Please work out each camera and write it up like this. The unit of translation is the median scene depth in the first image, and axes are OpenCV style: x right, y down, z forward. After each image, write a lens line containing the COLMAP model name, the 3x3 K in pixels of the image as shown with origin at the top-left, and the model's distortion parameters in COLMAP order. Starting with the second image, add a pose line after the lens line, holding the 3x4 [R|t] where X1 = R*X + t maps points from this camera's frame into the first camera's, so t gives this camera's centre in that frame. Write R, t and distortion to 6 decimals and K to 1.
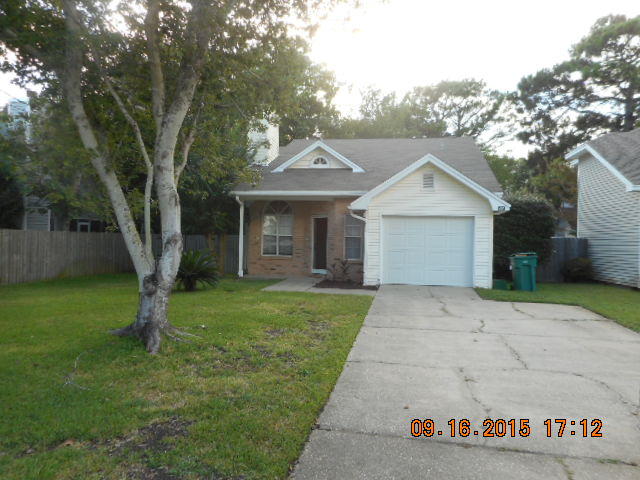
lens RADIAL K [[481.4, 0, 317.0], [0, 481.4, 240.5], [0, 0, 1]] dist [0.007298, 0.004889]
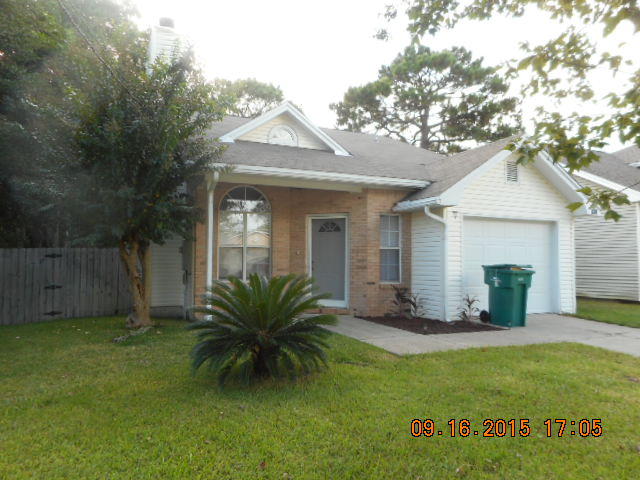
lens RADIAL K [[481.4, 0, 321.9], [0, 481.4, 238.1], [0, 0, 1]] dist [0.007298, 0.004889]
pose [[0.814288, 0.015439, 0.580256, -0.359742], [0.004887, 0.999428, -0.033450, -0.000050], [-0.580441, 0.030074, 0.813747, 0.481011]]
